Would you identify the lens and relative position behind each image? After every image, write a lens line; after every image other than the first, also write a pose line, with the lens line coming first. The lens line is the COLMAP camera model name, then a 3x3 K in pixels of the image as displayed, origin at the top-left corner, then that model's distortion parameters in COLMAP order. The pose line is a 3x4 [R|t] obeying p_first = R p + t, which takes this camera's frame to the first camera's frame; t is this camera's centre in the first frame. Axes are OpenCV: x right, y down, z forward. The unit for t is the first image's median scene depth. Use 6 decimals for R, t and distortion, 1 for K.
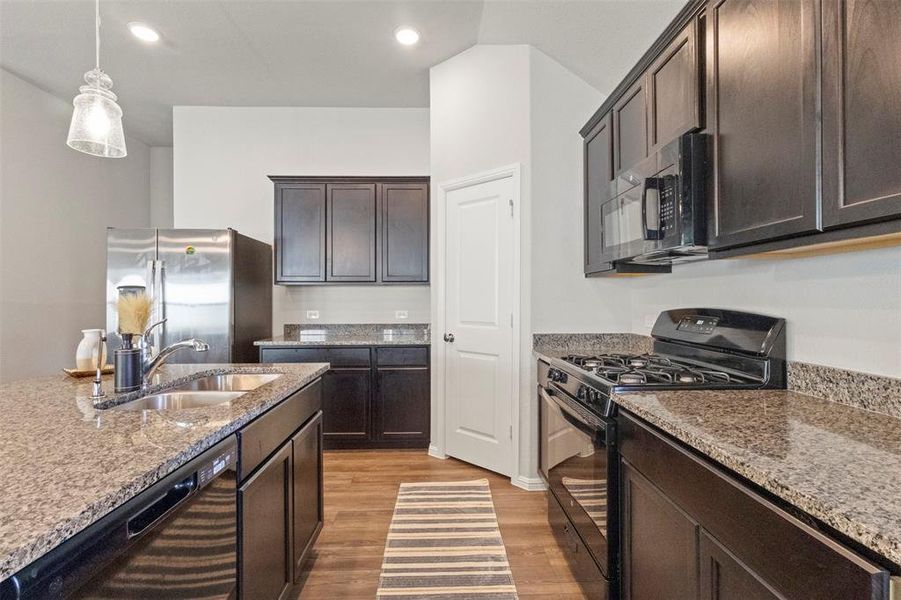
lens RADIAL K [[416.2, 0, 453.3], [0, 416.2, 296.2], [0, 0, 1]] dist [0.000333, -0.000453]
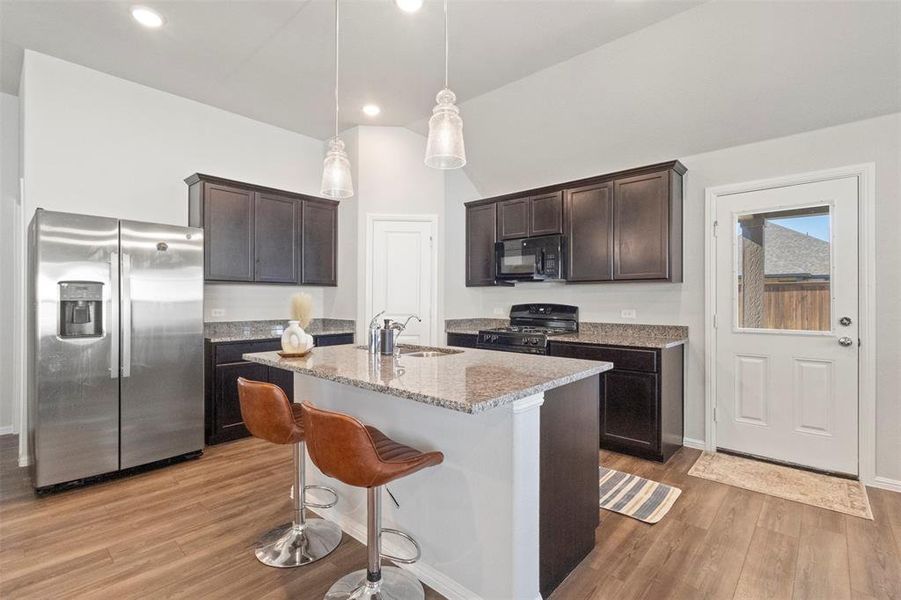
lens RADIAL K [[416.2, 0, 449.2], [0, 416.2, 297.0], [0, 0, 1]] dist [0.000333, -0.000453]
pose [[0.696444, 0.007649, 0.717571, -0.952047], [-0.010788, 0.999942, -0.000189, -0.000788], [-0.717530, -0.007610, 0.696486, -0.162786]]
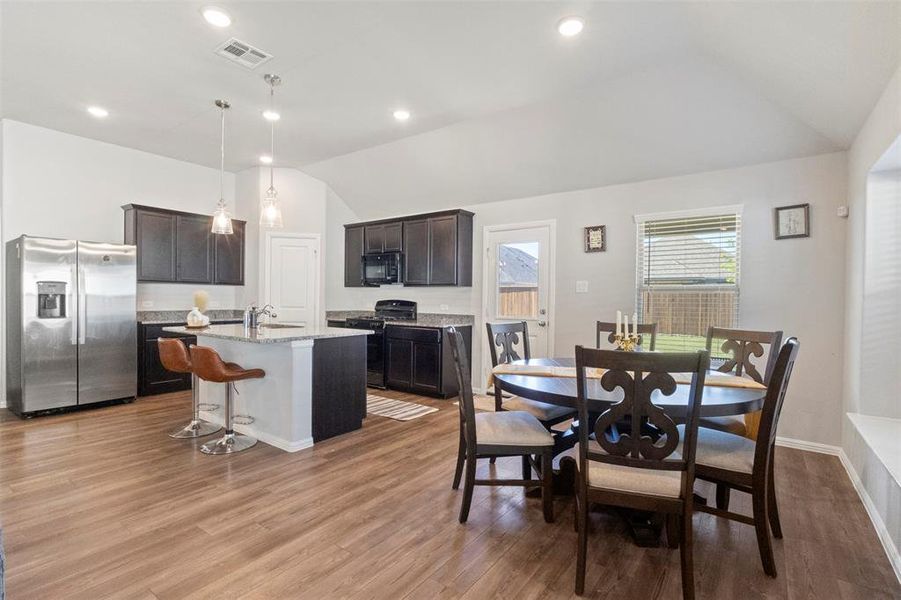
lens RADIAL K [[424.1, 0, 452.7], [0, 424.1, 301.0], [0, 0, 1]] dist [-0.000618, 0.000028]
pose [[0.611888, 0.003434, 0.790937, -1.173163], [-0.021484, 0.999694, 0.012280, -0.007912], [-0.790653, -0.024506, 0.611774, -0.933409]]
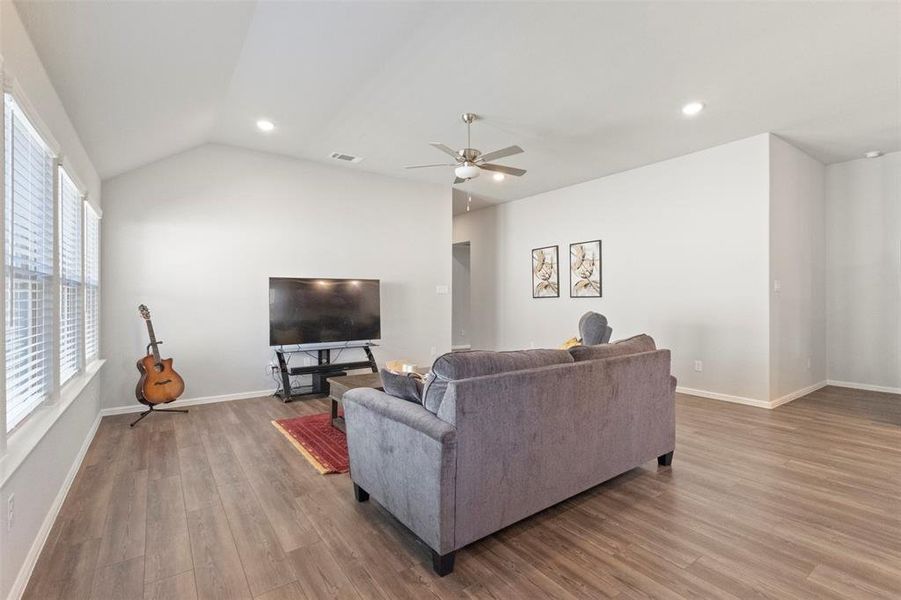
lens RADIAL K [[416.2, 0, 456.8], [0, 416.2, 294.9], [0, 0, 1]] dist [0.000333, -0.000453]
pose [[0.554911, -0.004574, -0.831897, -0.589106], [0.008617, 0.999963, 0.000249, -0.010657], [0.831865, -0.007307, 0.554930, -0.936913]]
